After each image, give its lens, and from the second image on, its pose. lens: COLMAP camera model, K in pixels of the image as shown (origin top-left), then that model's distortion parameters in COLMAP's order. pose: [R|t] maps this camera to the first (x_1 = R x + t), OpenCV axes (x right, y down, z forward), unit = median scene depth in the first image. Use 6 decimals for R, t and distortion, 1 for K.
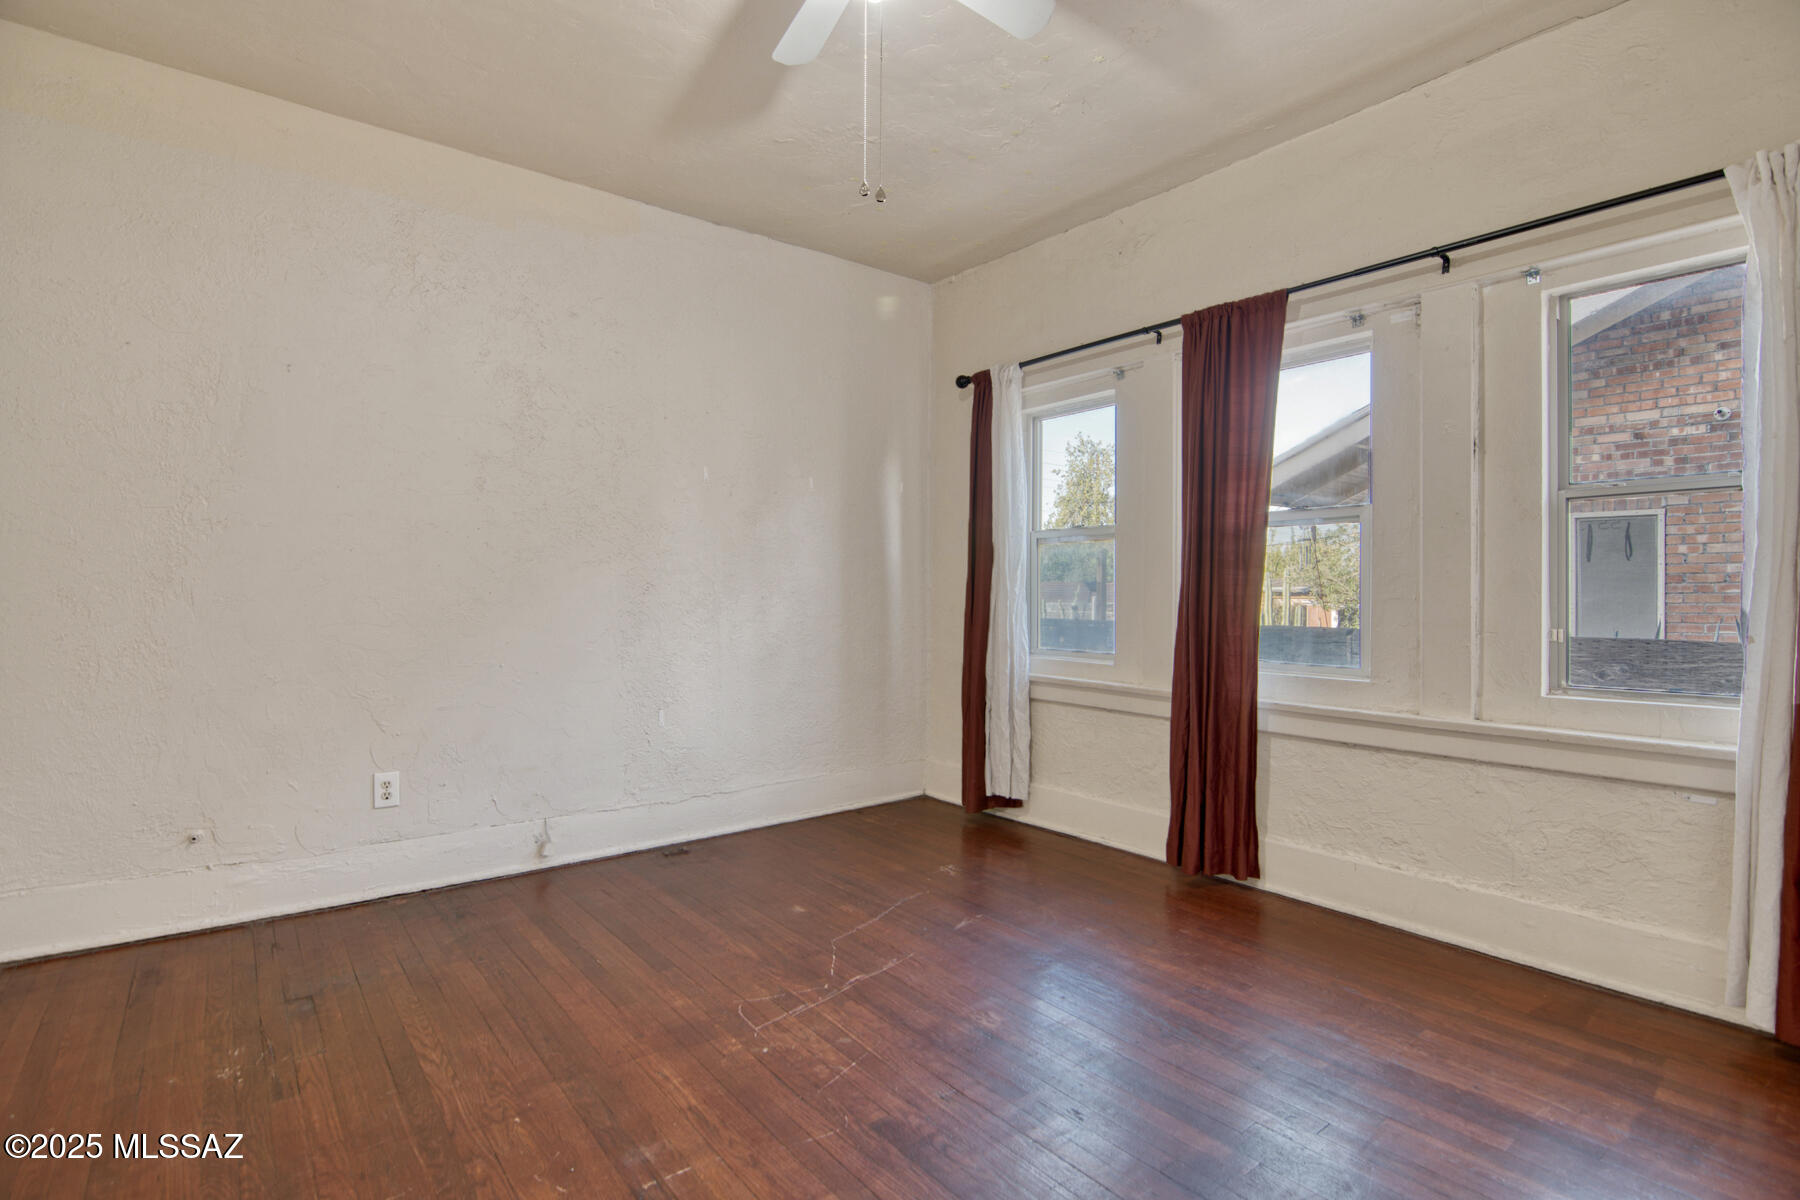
lens RADIAL K [[868.9, 0, 902.6], [0, 868.9, 598.8], [0, 0, 1]] dist [-0.006959, -0.010283]
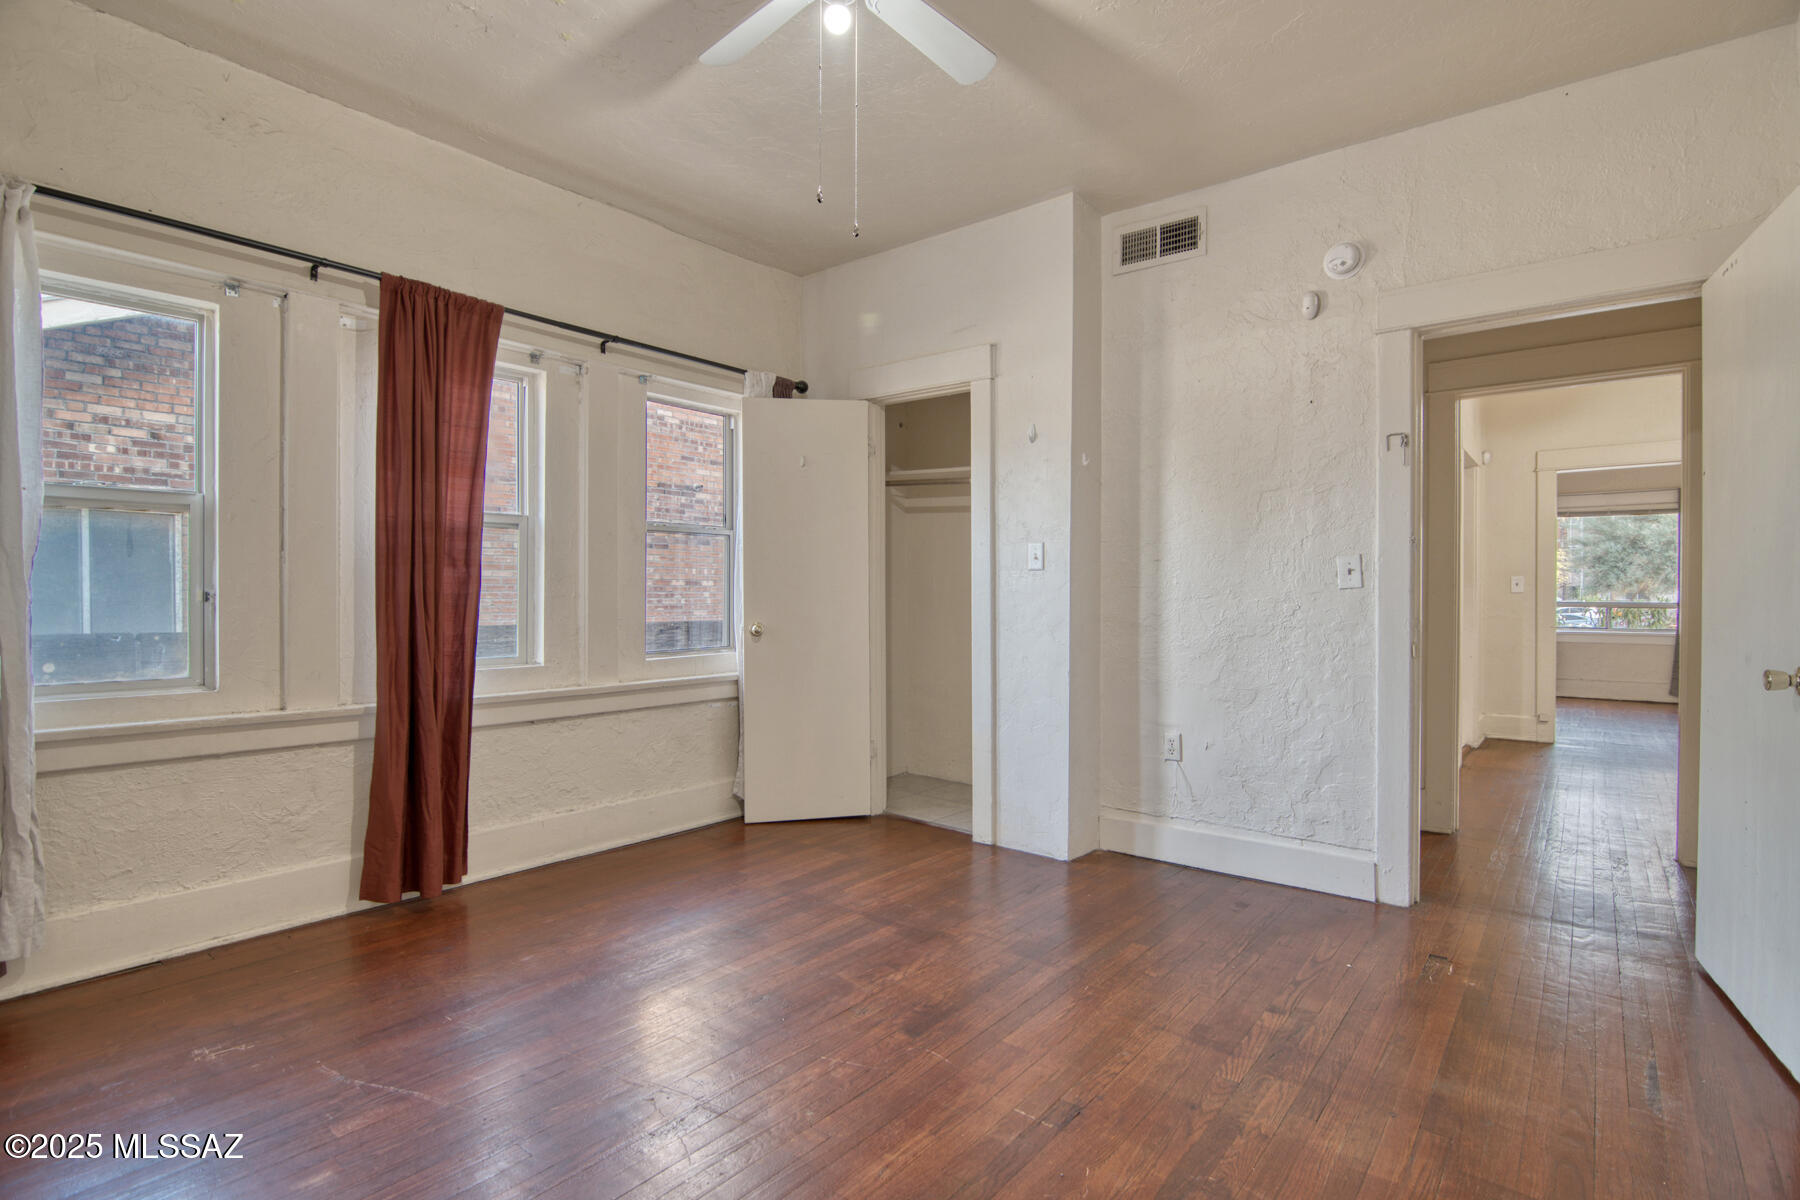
lens RADIAL K [[868.9, 0, 902.6], [0, 868.9, 598.8], [0, 0, 1]] dist [-0.006959, -0.010283]
pose [[-0.225127, -0.008284, 0.974294, -0.535707], [0.003048, 0.999953, 0.009206, -0.004115], [-0.974325, 0.005042, -0.225092, 0.574450]]
